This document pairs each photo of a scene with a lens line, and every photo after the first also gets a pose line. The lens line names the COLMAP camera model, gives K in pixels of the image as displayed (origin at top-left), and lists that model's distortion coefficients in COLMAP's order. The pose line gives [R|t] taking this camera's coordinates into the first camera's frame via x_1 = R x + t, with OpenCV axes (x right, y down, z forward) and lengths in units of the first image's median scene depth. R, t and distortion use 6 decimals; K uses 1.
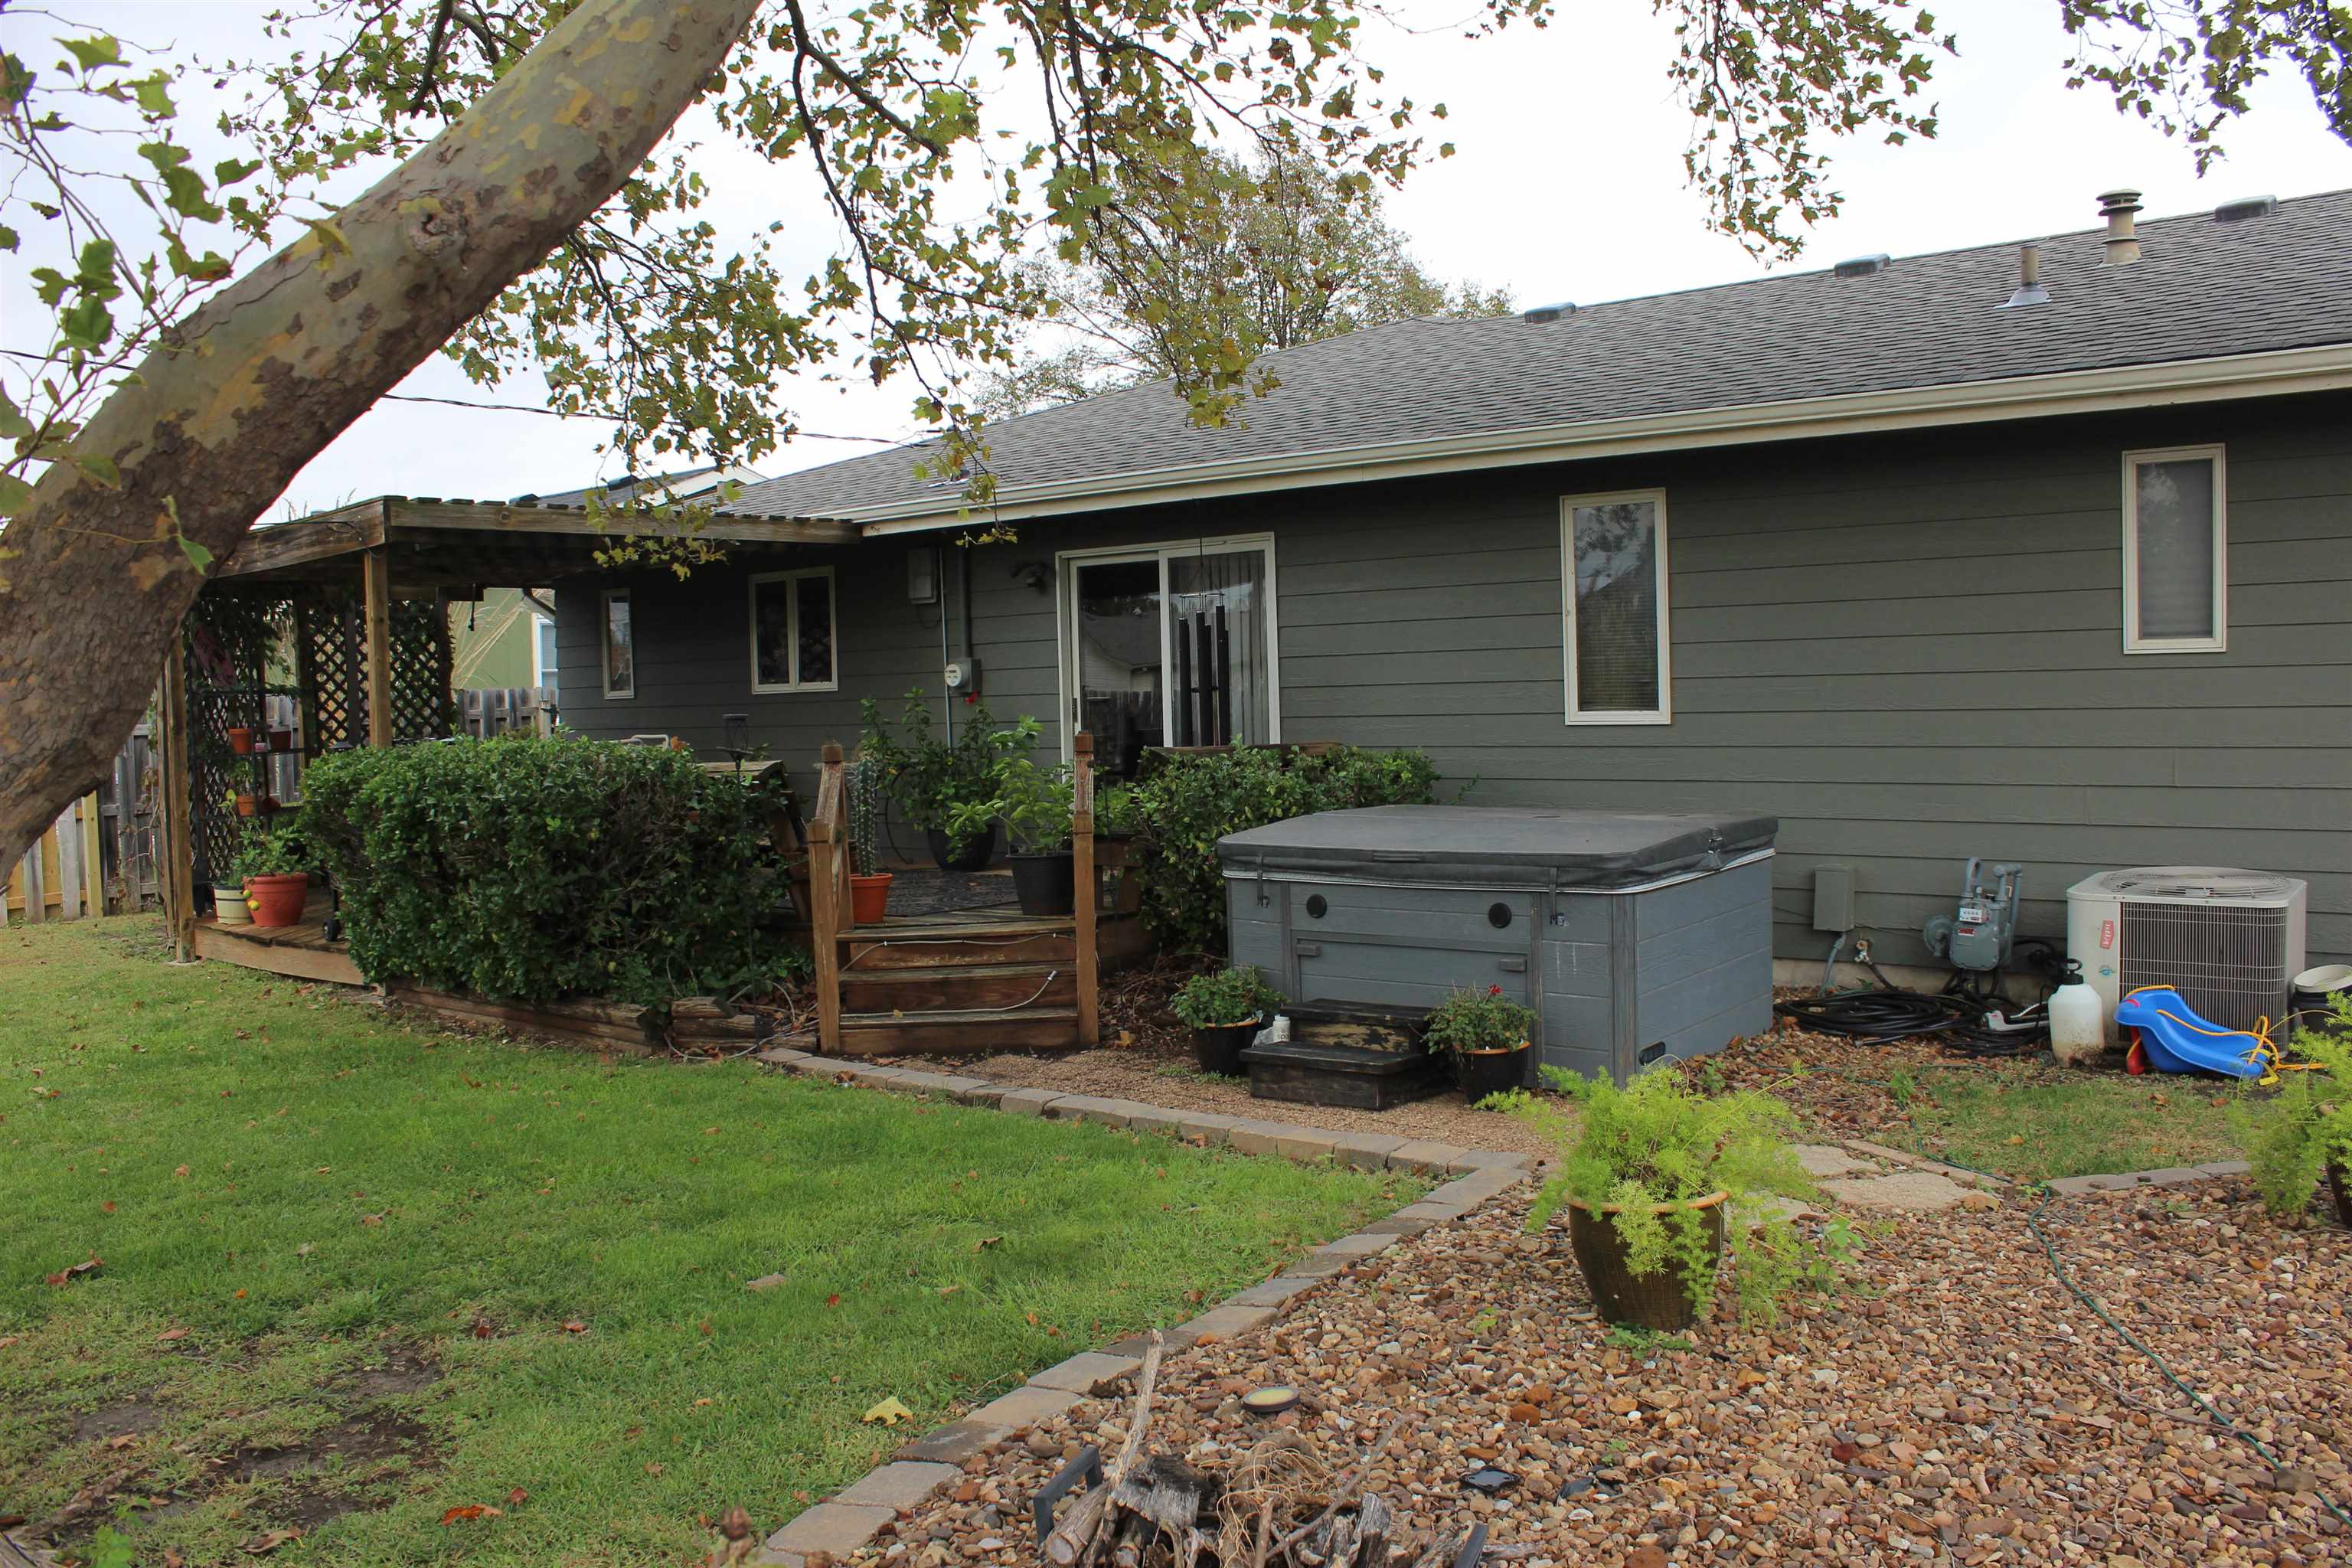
lens RADIAL K [[1907.7, 0, 1170.0], [0, 1907.7, 803.6], [0, 0, 1]] dist [-0.136396, 0.081157]
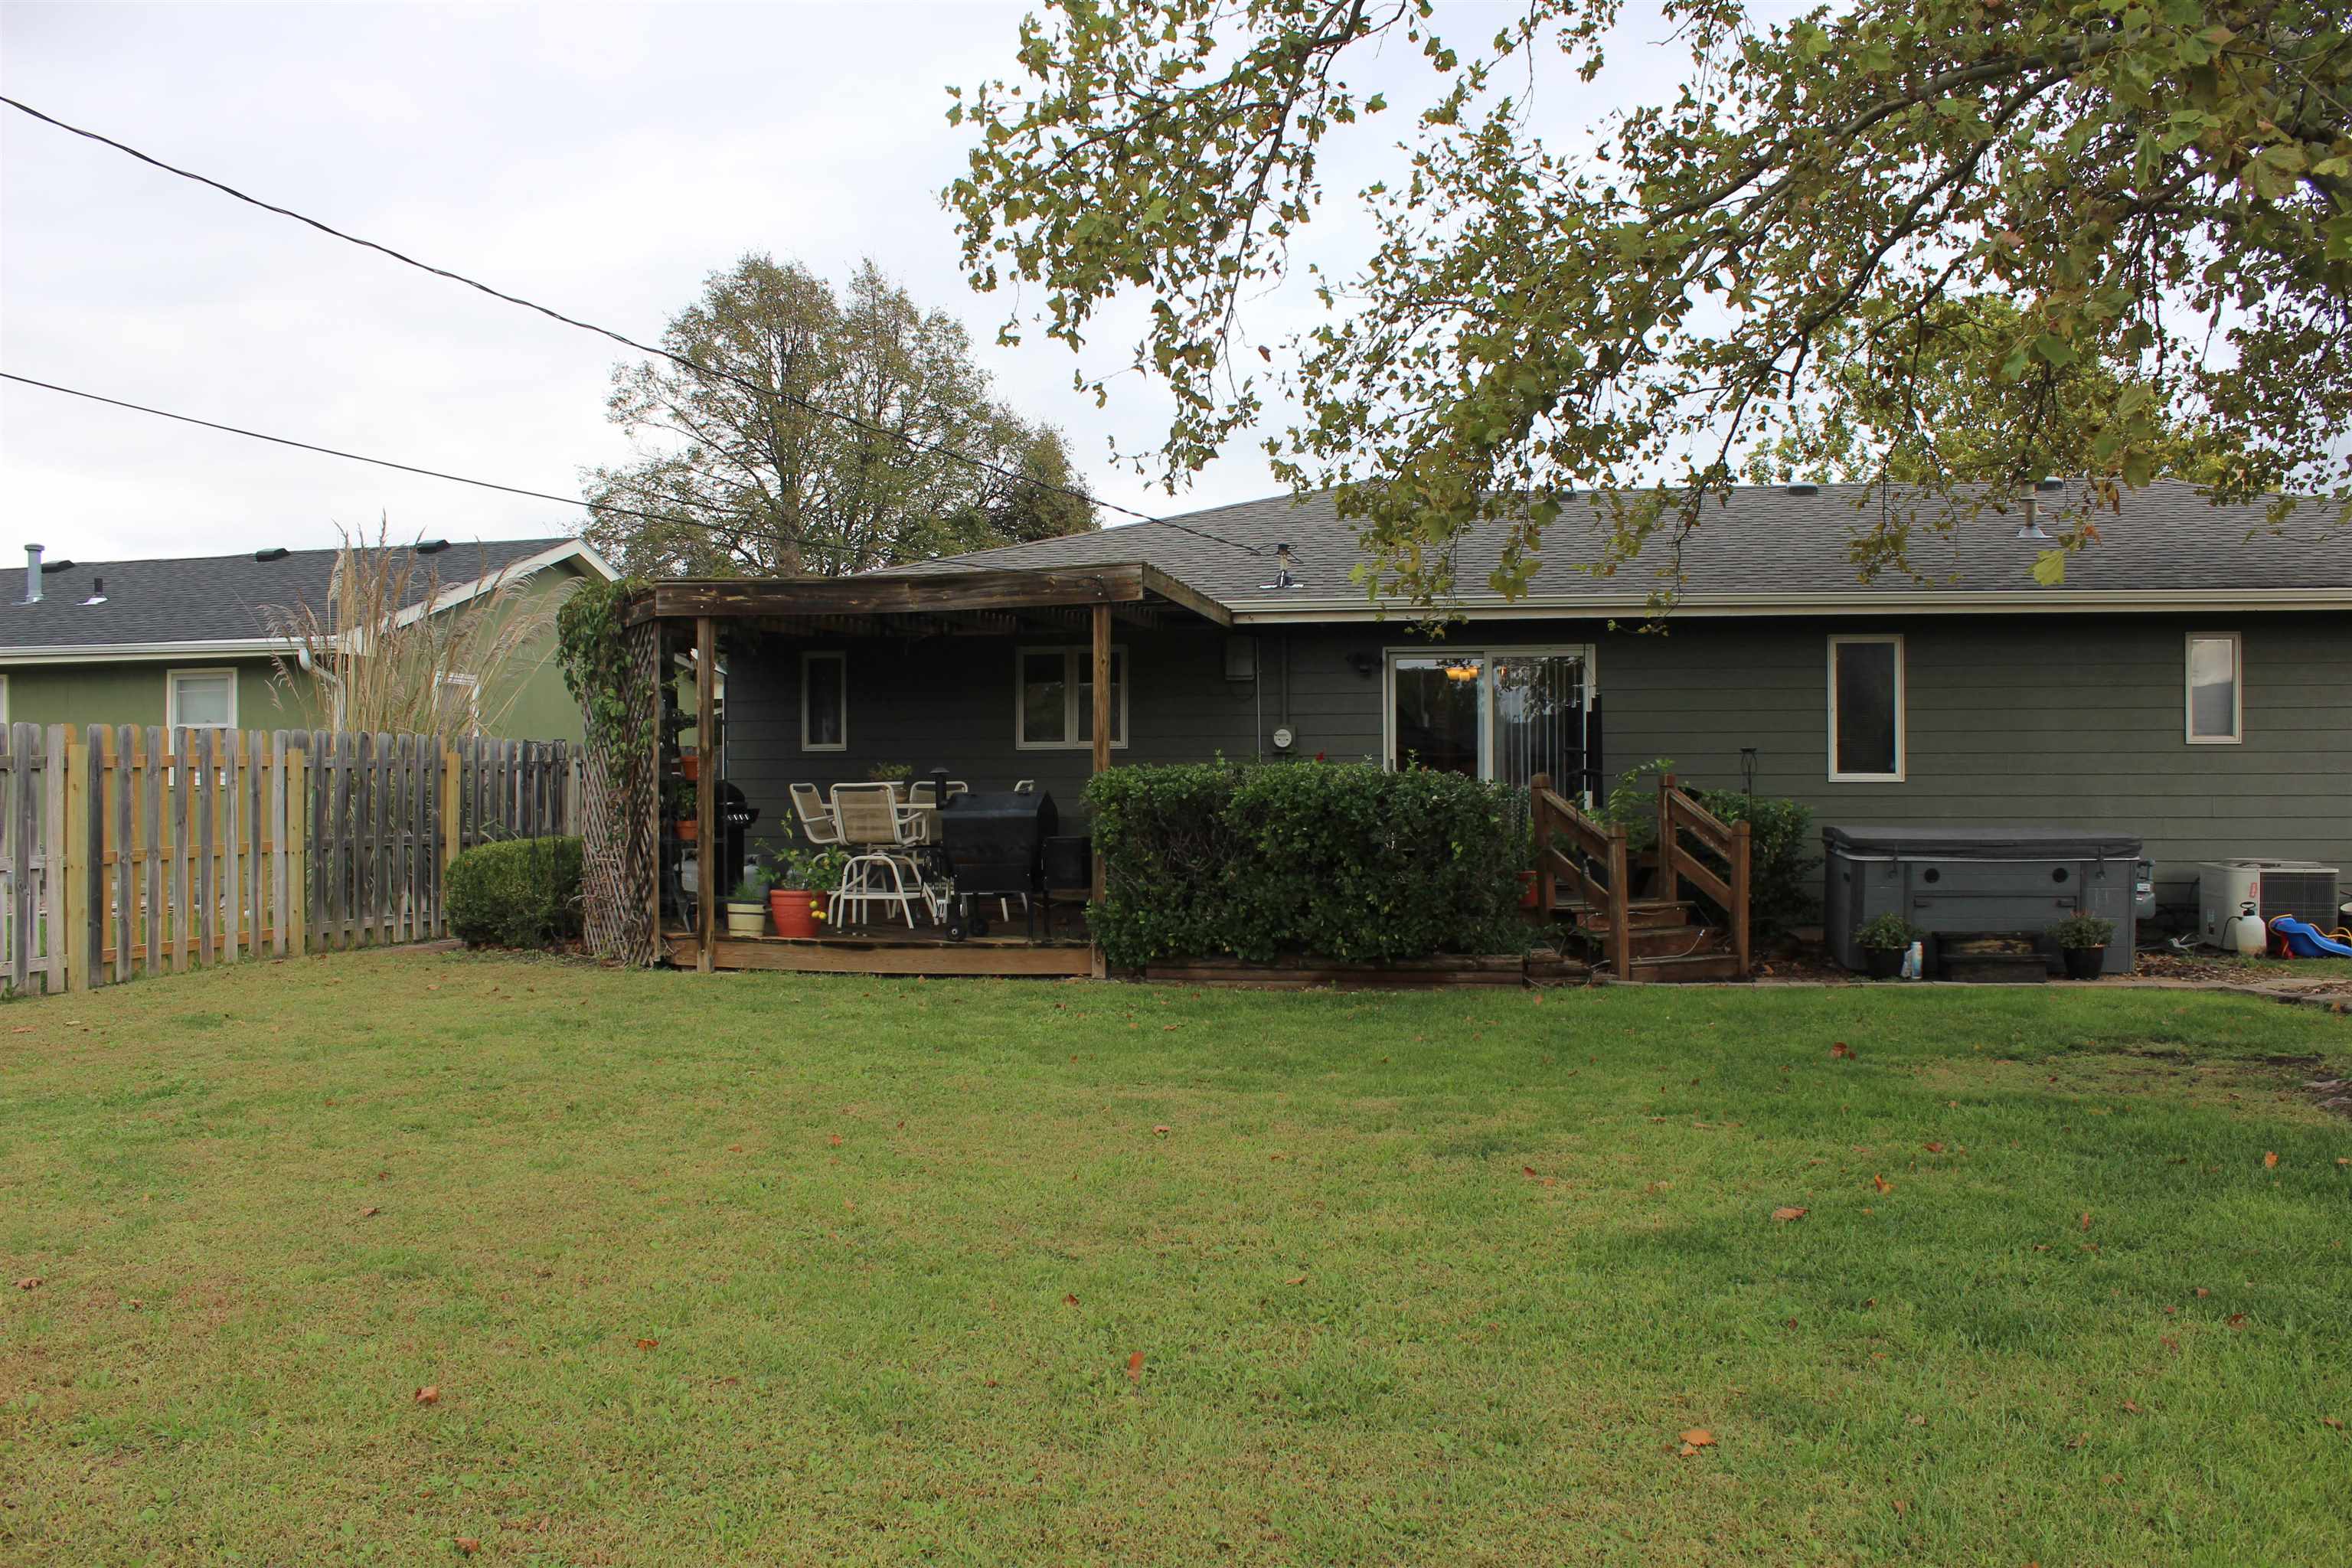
lens RADIAL K [[1907.7, 0, 1167.8], [0, 1907.7, 805.4], [0, 0, 1]] dist [-0.136396, 0.081157]
pose [[0.883938, 0.025409, 0.466914, -1.220701], [0.004414, 0.998025, -0.062667, 0.088687], [-0.467584, 0.057455, 0.882079, -0.119187]]
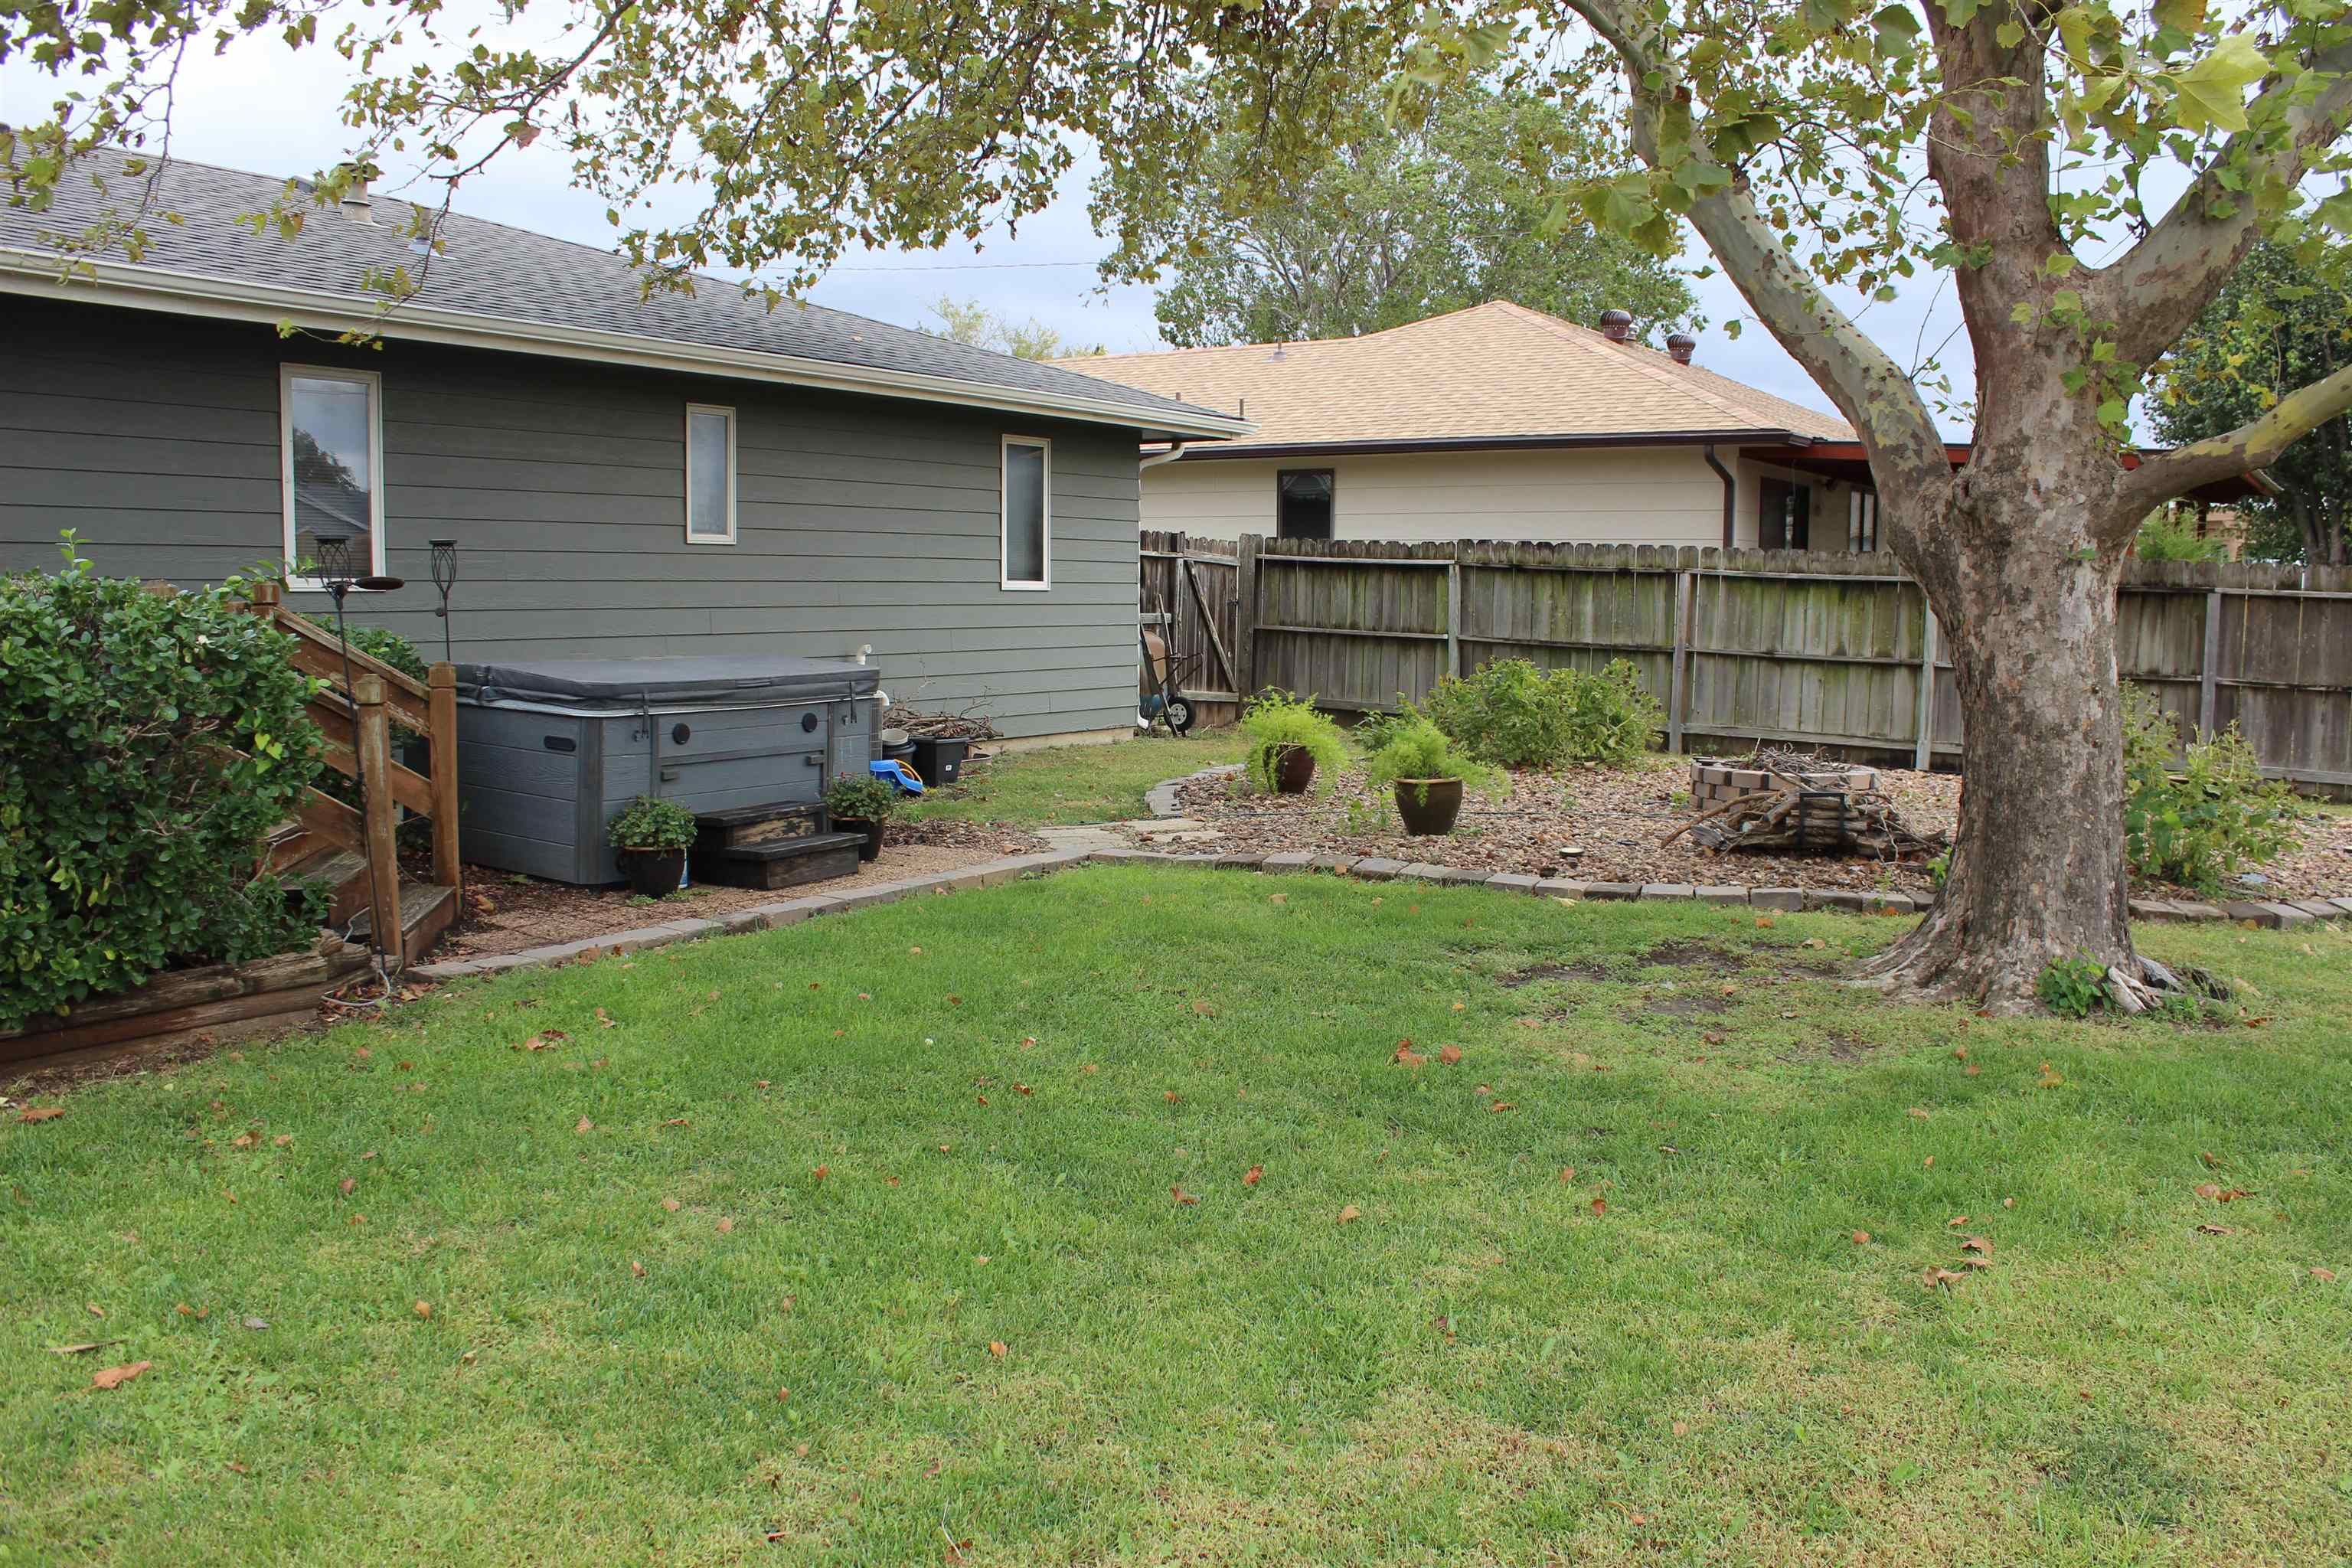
lens RADIAL K [[1907.7, 0, 1176.0], [0, 1907.7, 786.0], [0, 0, 1]] dist [-0.136396, 0.081157]
pose [[-0.108529, -0.076787, 0.991123, -1.036167], [0.044500, 0.995638, 0.082010, 0.005407], [-0.993097, 0.053005, -0.104638, 0.796053]]
